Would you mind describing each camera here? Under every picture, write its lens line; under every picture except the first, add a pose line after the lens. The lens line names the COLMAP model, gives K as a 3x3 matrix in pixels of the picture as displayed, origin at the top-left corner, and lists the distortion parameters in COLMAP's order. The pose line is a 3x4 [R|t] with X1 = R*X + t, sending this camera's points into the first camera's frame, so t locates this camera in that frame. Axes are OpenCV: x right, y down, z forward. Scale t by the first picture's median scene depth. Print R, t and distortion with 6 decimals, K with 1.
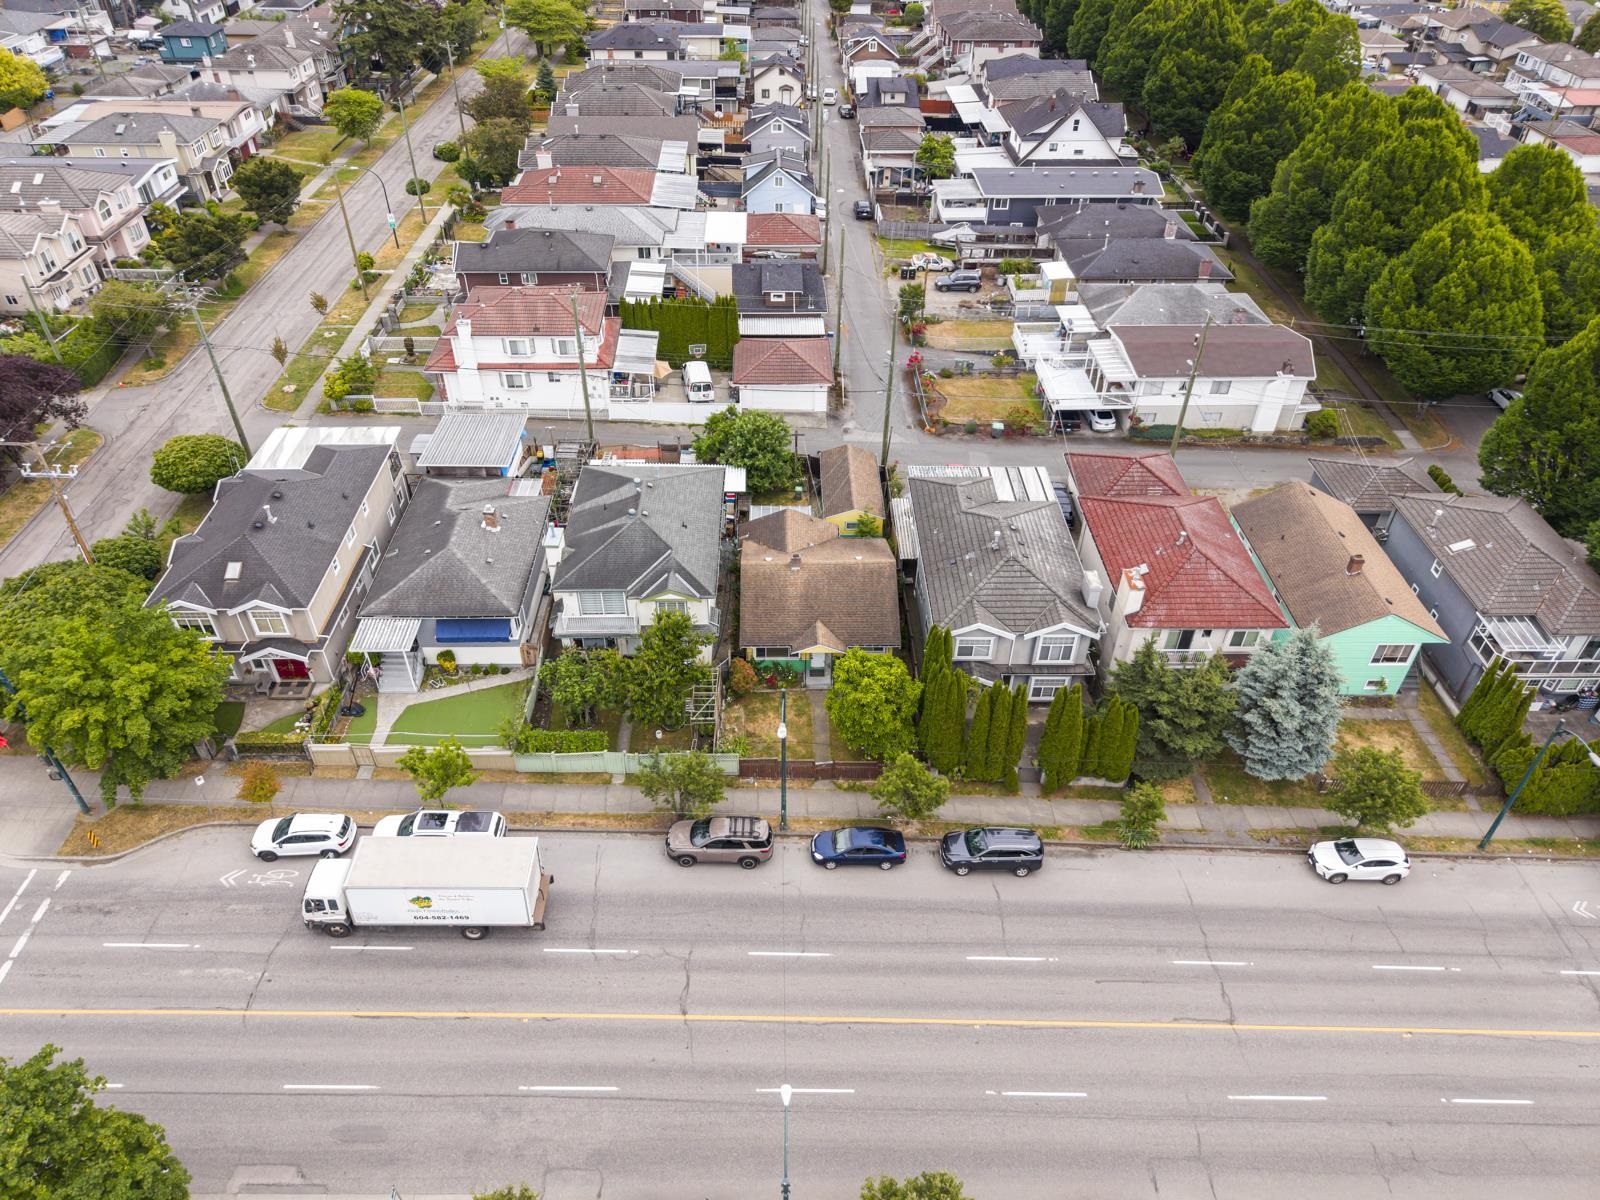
lens RADIAL K [[1075.4, 0, 799.7], [0, 1075.4, 607.8], [0, 0, 1]] dist [-0.004242, -0.000845]
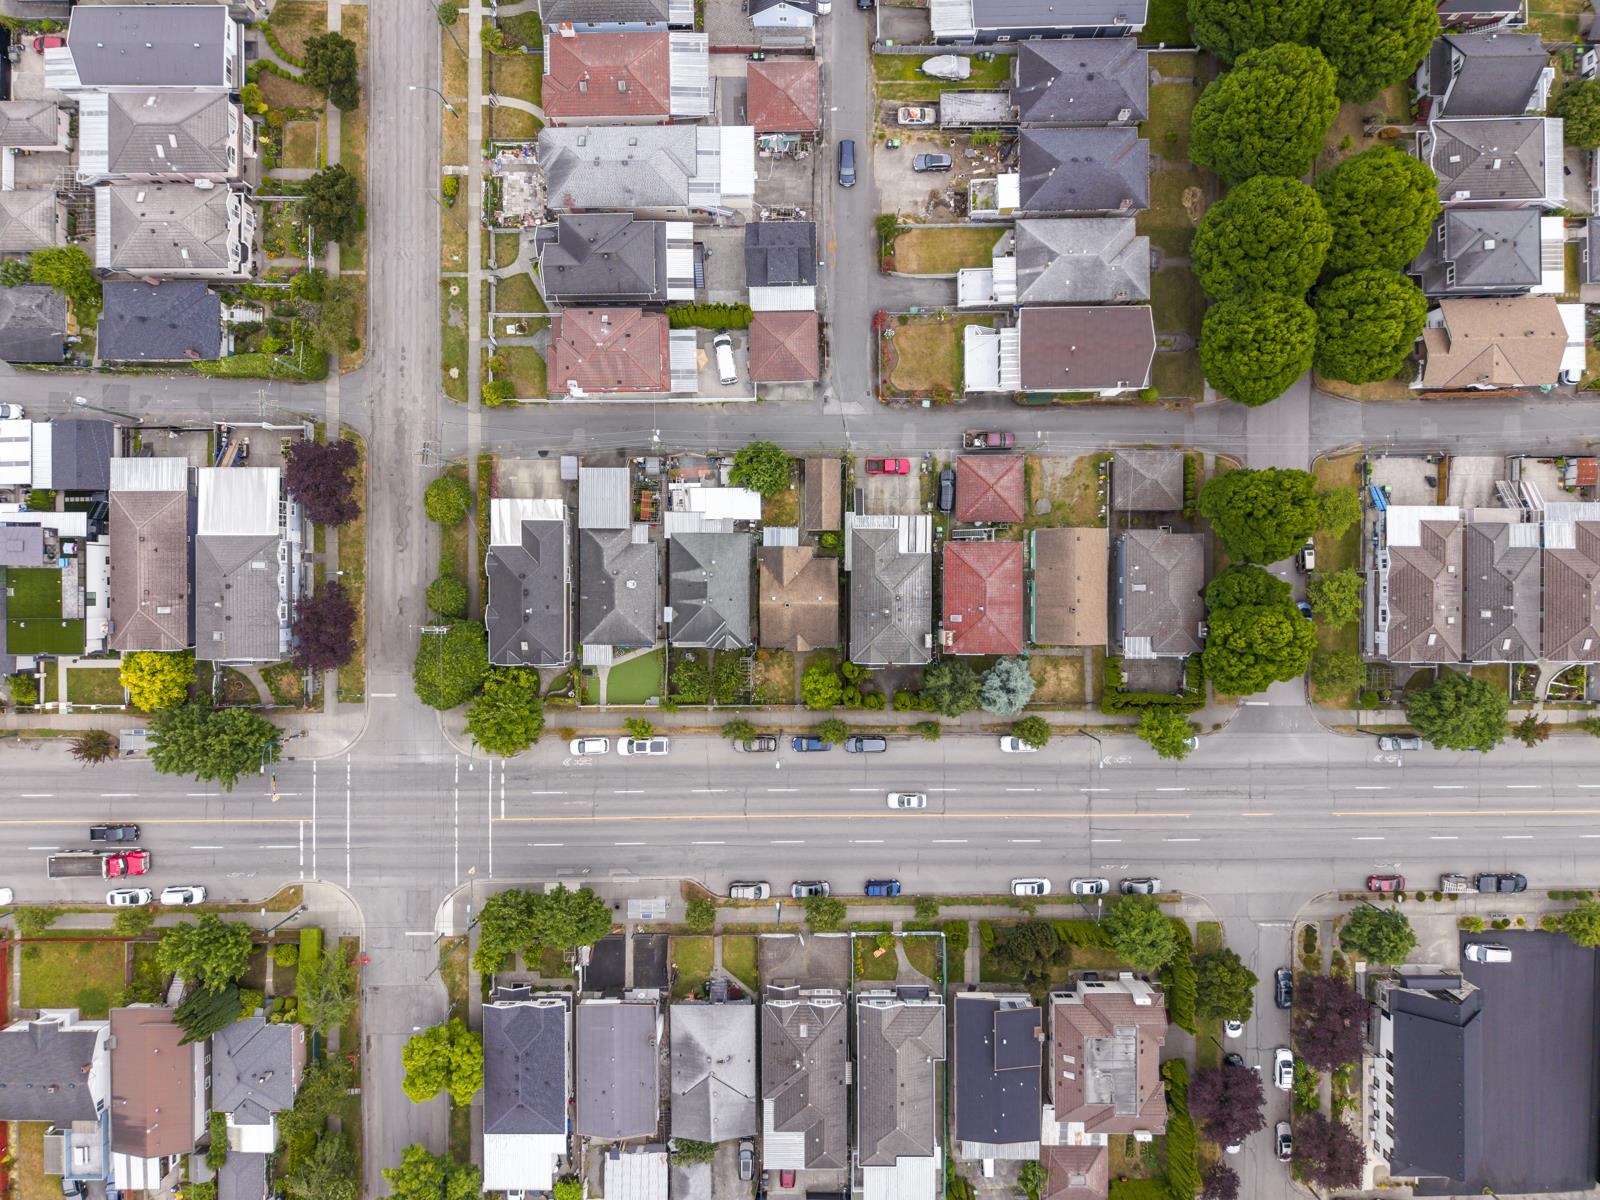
lens RADIAL K [[1075.4, 0, 803.9], [0, 1075.4, 611.3], [0, 0, 1]] dist [-0.004242, -0.000845]
pose [[0.999601, 0.022388, -0.017241, 0.063482], [-0.000154, 0.614467, 0.788943, -1.669425], [0.028257, -0.788625, 0.614225, -0.236357]]
